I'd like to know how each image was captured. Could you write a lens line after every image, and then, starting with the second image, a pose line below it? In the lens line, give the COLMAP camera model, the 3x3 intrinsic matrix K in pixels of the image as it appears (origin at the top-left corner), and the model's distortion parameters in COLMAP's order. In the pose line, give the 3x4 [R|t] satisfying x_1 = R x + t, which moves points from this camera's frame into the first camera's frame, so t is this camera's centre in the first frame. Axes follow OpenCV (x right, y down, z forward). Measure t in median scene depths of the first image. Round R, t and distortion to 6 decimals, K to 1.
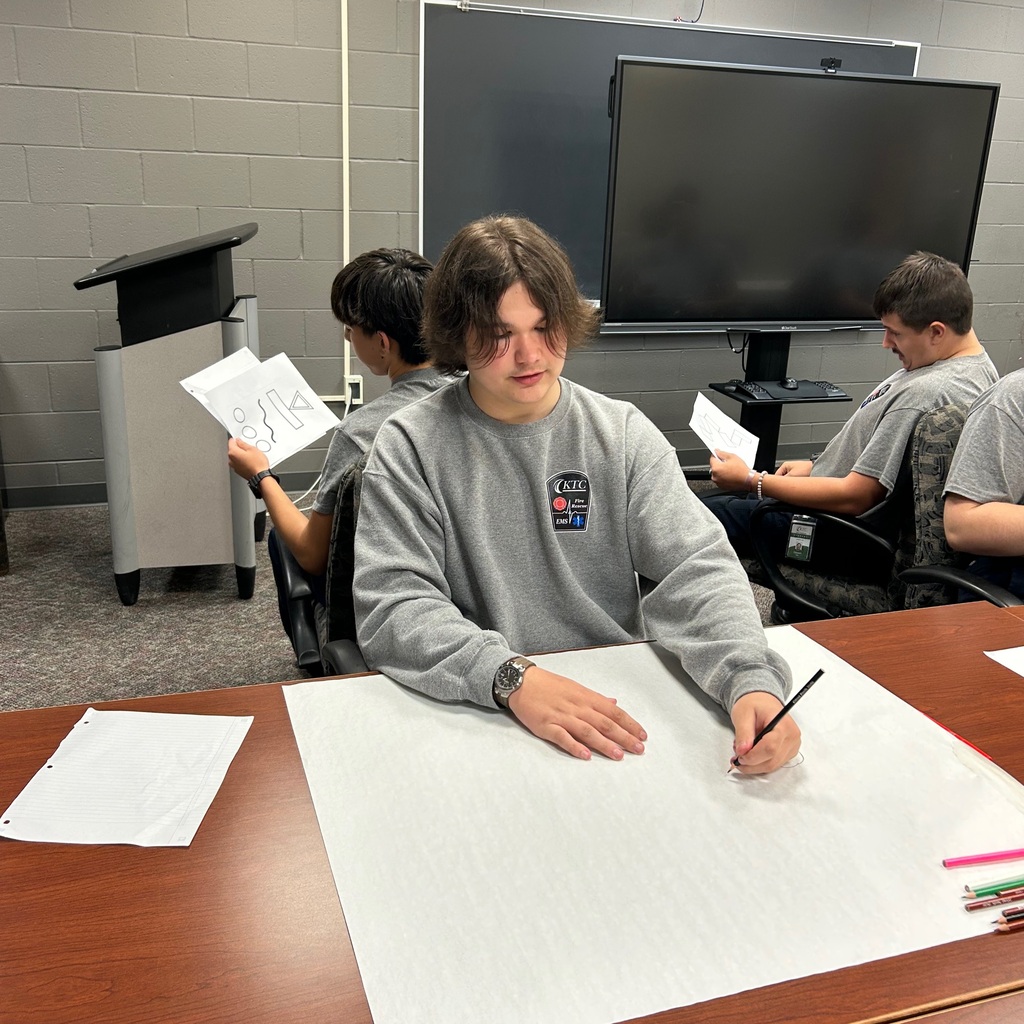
lens RADIAL K [[1128.2, 0, 510.5], [0, 1128.2, 485.9], [0, 0, 1]] dist [0.105592, -0.004147]
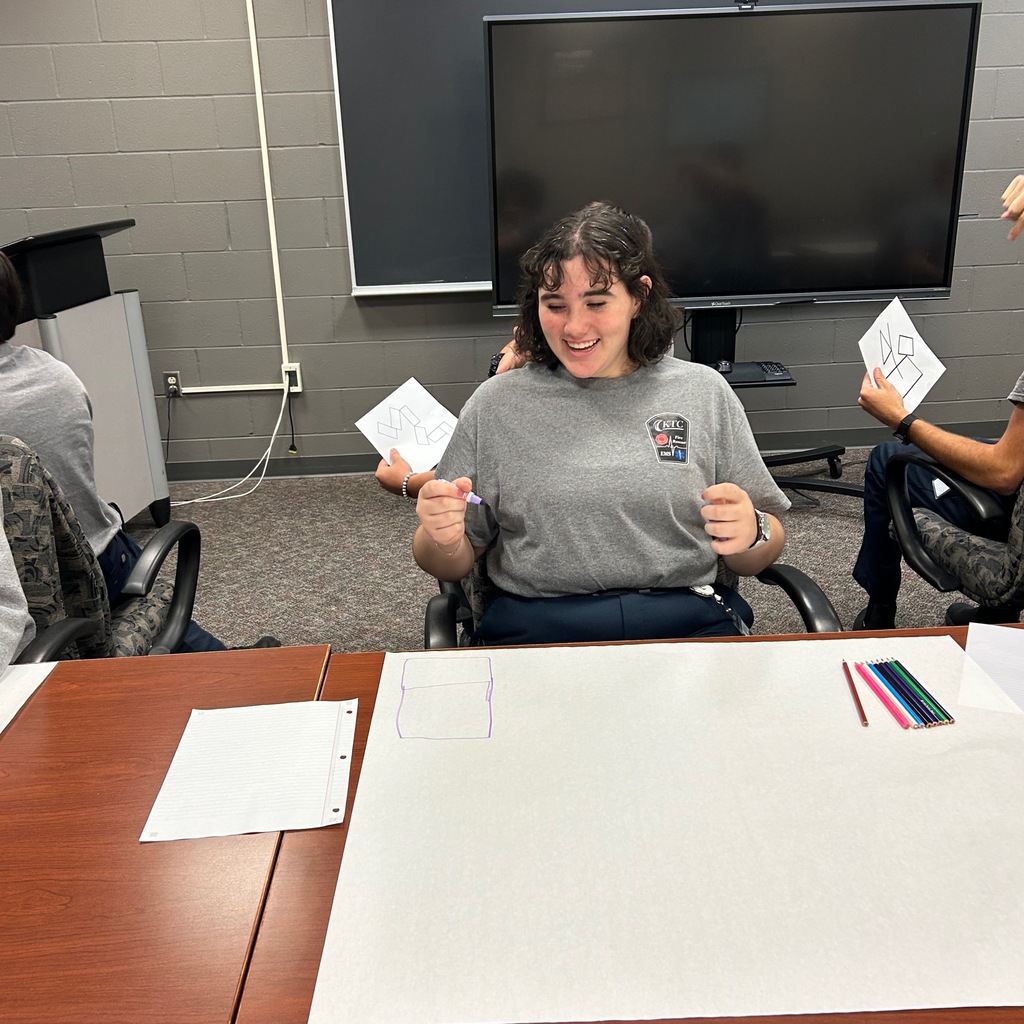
lens RADIAL K [[1128.2, 0, 510.5], [0, 1128.2, 485.9], [0, 0, 1]] dist [0.105592, -0.004147]
pose [[0.948726, 0.020149, -0.315458, 0.370202], [-0.010874, 0.999456, 0.031136, -0.022384], [0.315913, -0.026109, 0.948429, 0.102234]]
